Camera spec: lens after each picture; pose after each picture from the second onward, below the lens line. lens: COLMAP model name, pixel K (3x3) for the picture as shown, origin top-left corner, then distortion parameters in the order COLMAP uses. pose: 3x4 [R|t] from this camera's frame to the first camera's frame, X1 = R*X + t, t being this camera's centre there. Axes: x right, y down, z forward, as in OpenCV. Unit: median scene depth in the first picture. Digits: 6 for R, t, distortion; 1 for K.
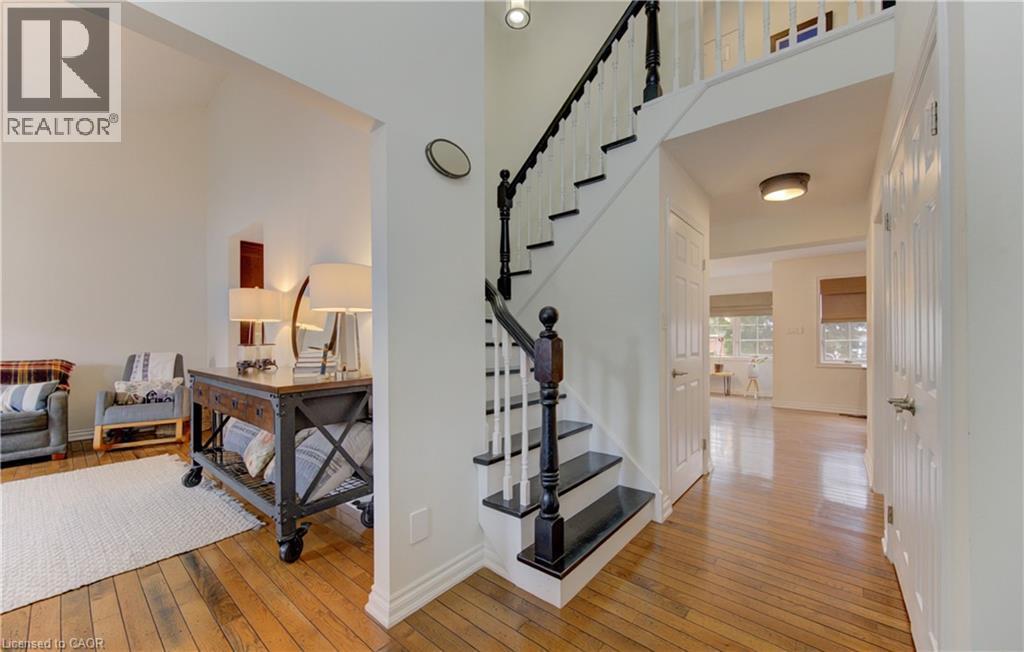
lens RADIAL K [[388.0, 0, 518.8], [0, 388.0, 338.3], [0, 0, 1]] dist [-0.009330, 0.000078]
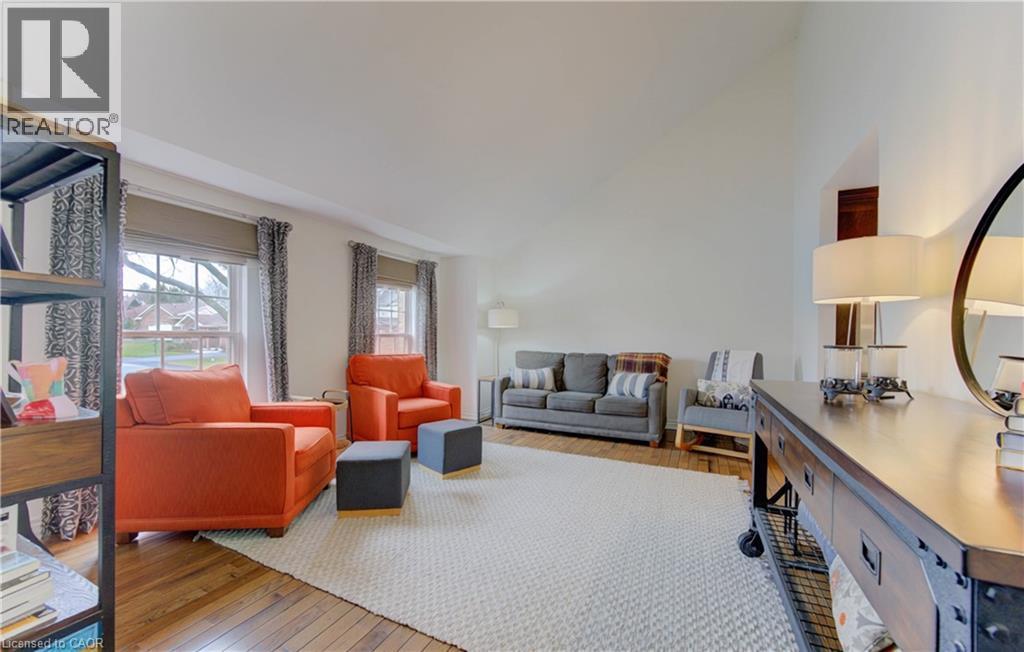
lens RADIAL K [[388.0, 0, 518.8], [0, 388.0, 338.3], [0, 0, 1]] dist [-0.009330, 0.000078]
pose [[0.243886, 0.013887, -0.969704, -0.246663], [-0.004497, 0.999903, 0.013189, 0.000335], [0.969793, 0.001144, 0.243925, 0.361486]]
